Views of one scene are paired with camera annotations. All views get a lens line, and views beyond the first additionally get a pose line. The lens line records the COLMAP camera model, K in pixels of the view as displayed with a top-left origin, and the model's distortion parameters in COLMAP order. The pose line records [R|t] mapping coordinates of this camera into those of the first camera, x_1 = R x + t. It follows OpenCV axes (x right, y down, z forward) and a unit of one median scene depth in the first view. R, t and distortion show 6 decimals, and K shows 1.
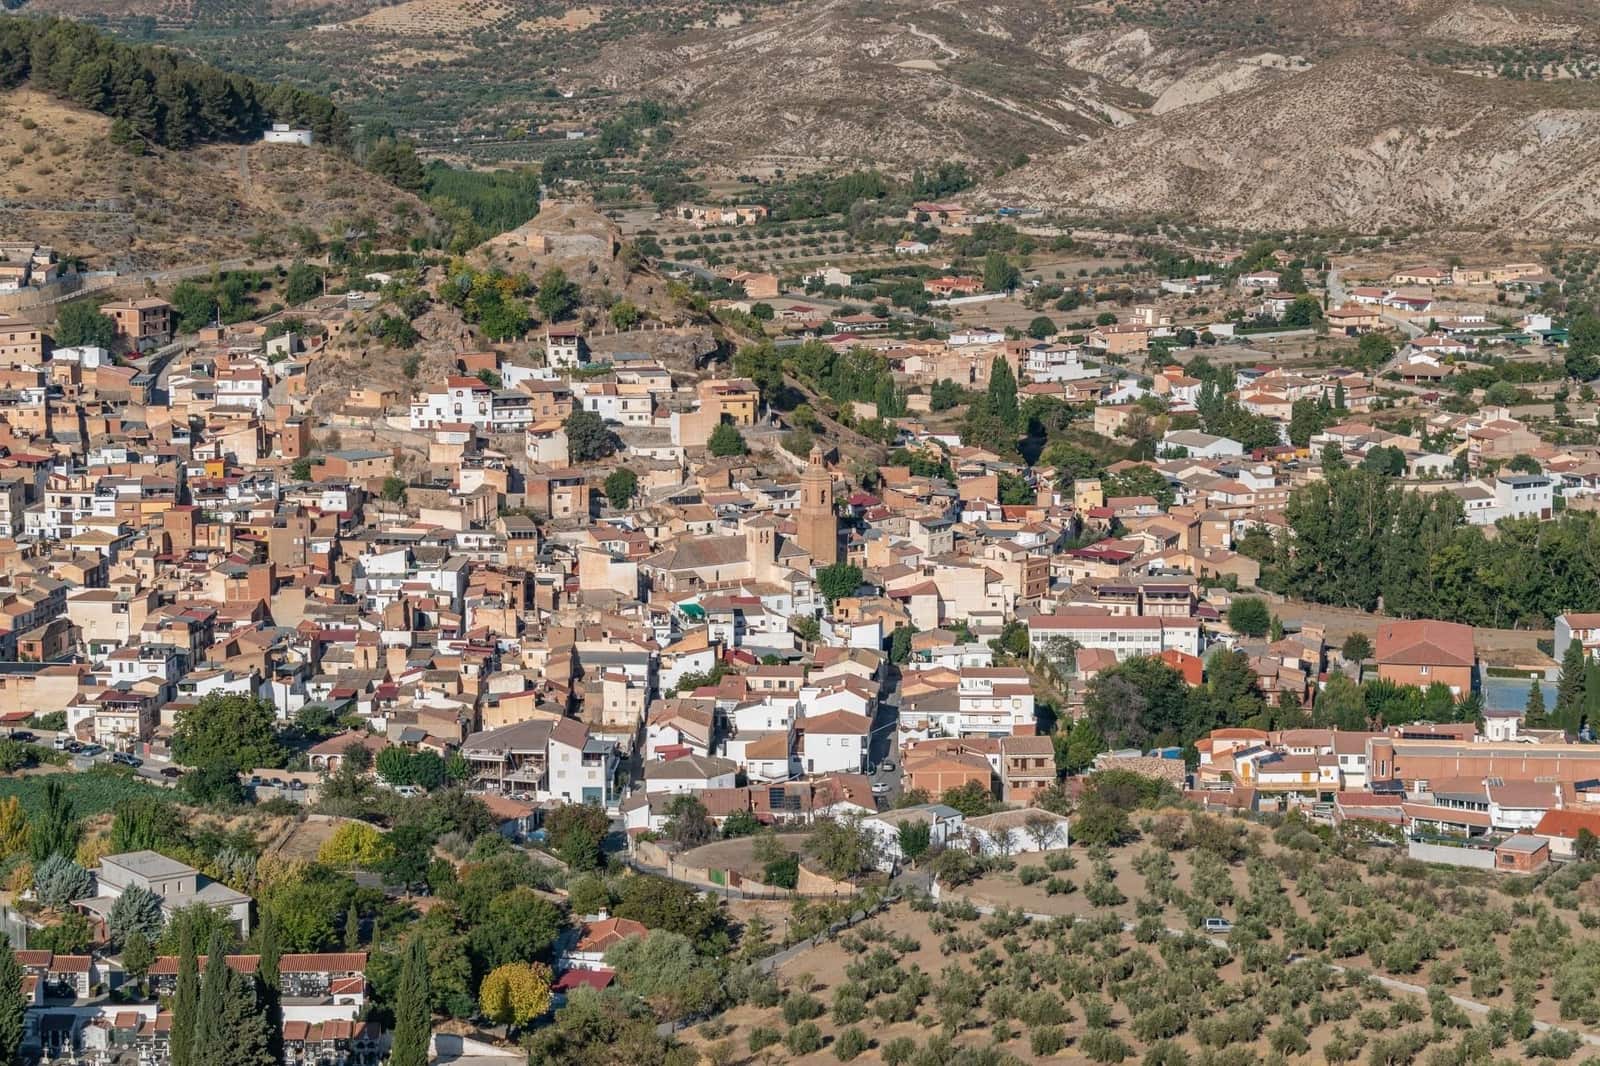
lens RADIAL K [[3703.1, 0, 797.8], [0, 3703.1, 535.0], [0, 0, 1]] dist [0.005548, 0.000000]
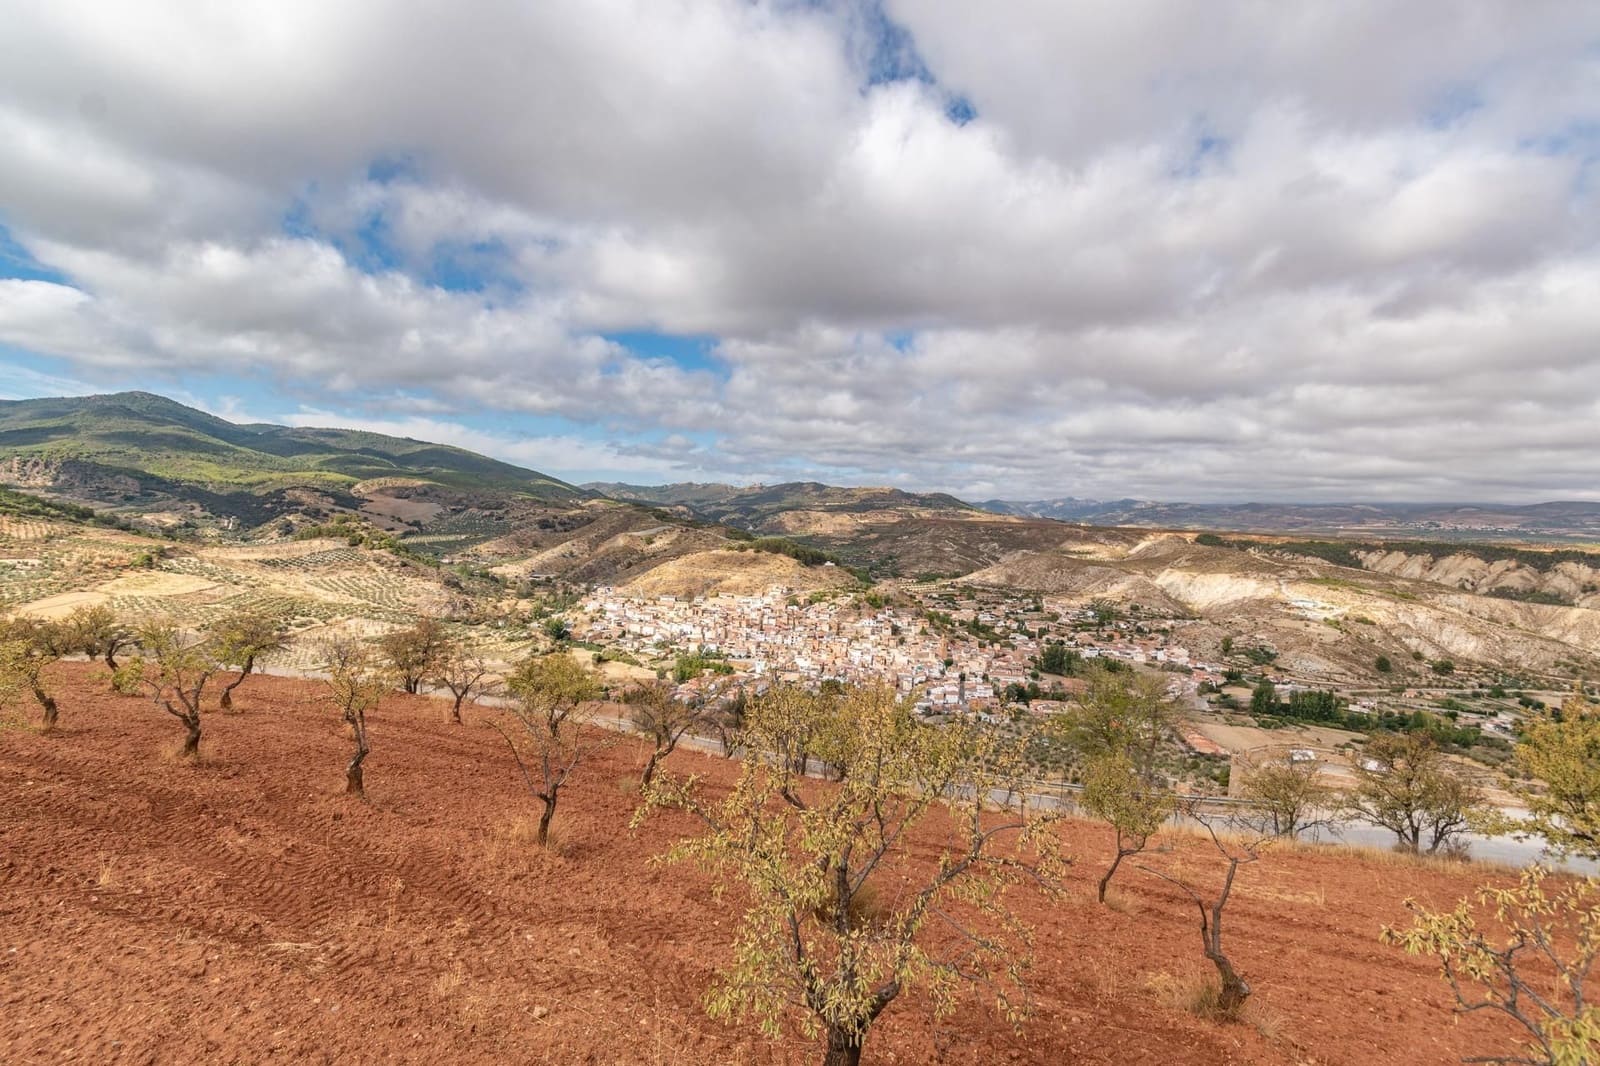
lens RADIAL K [[801.9, 0, 777.6], [0, 801.9, 535.1], [0, 0, 1]] dist [0.002586, 0.001952]
pose [[0.986548, 0.034754, -0.159736, -0.044697], [-0.055341, 0.990447, -0.126303, -0.007669], [0.153820, 0.133444, 0.979046, -0.090145]]
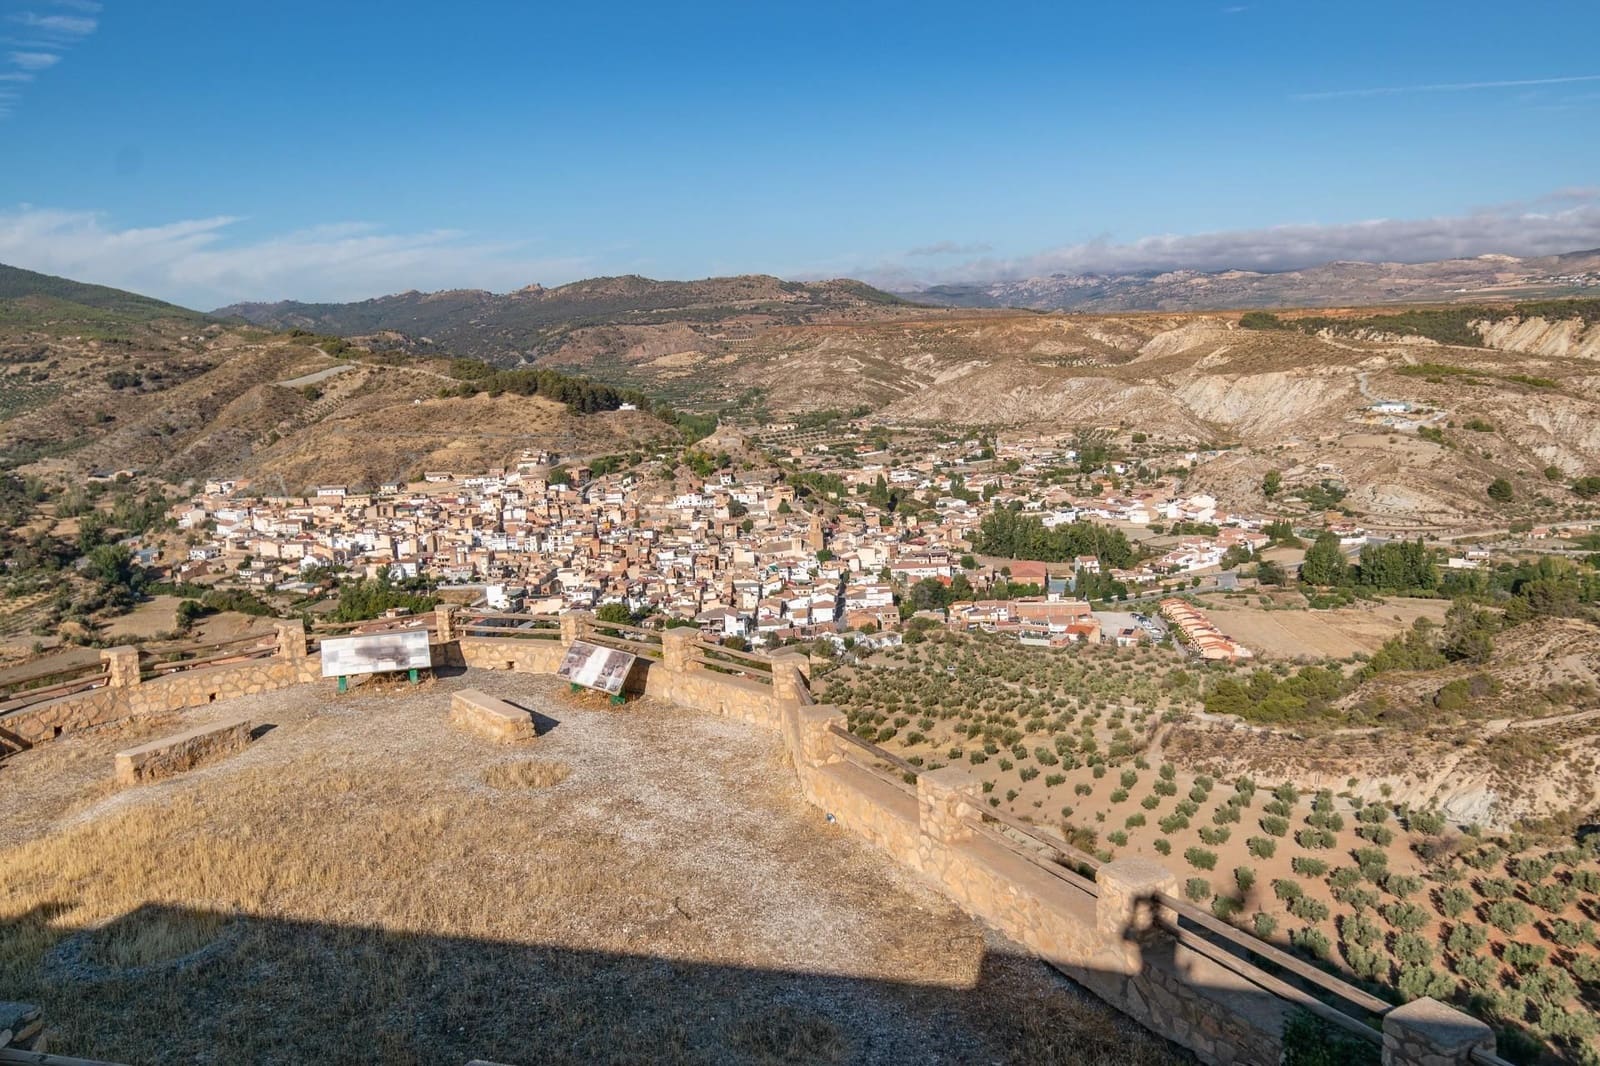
lens RADIAL K [[1336.0, 0, 789.6], [0, 1336.0, 524.3], [0, 0, 1]] dist [0.006172, -0.008502]
pose [[0.998952, -0.040583, -0.021143, 0.006563], [0.040355, 0.999123, -0.011127, -0.001115], [0.021576, 0.010263, 0.999715, -0.035006]]
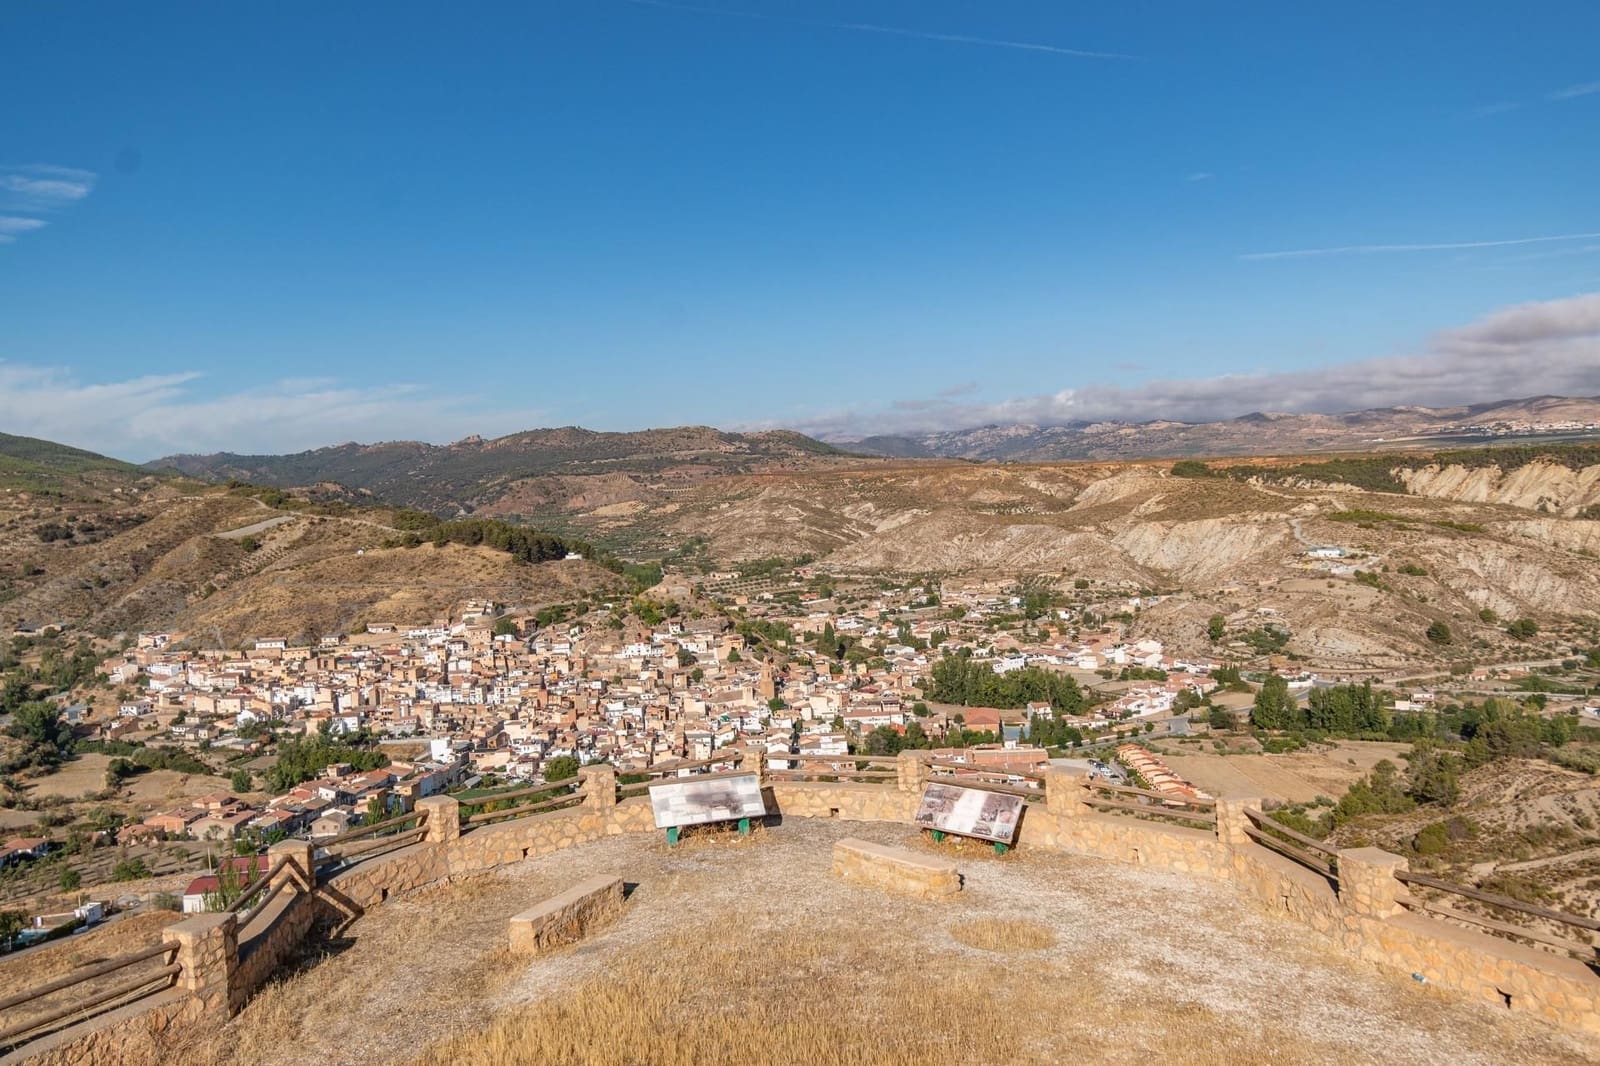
lens RADIAL K [[1336.0, 0, 784.6], [0, 1336.0, 523.3], [0, 0, 1]] dist [0.006172, -0.008502]
pose [[0.998502, -0.047450, 0.027233, -0.003307], [0.050405, 0.991407, -0.120715, -0.001164], [-0.021271, 0.121907, 0.992314, -0.032664]]
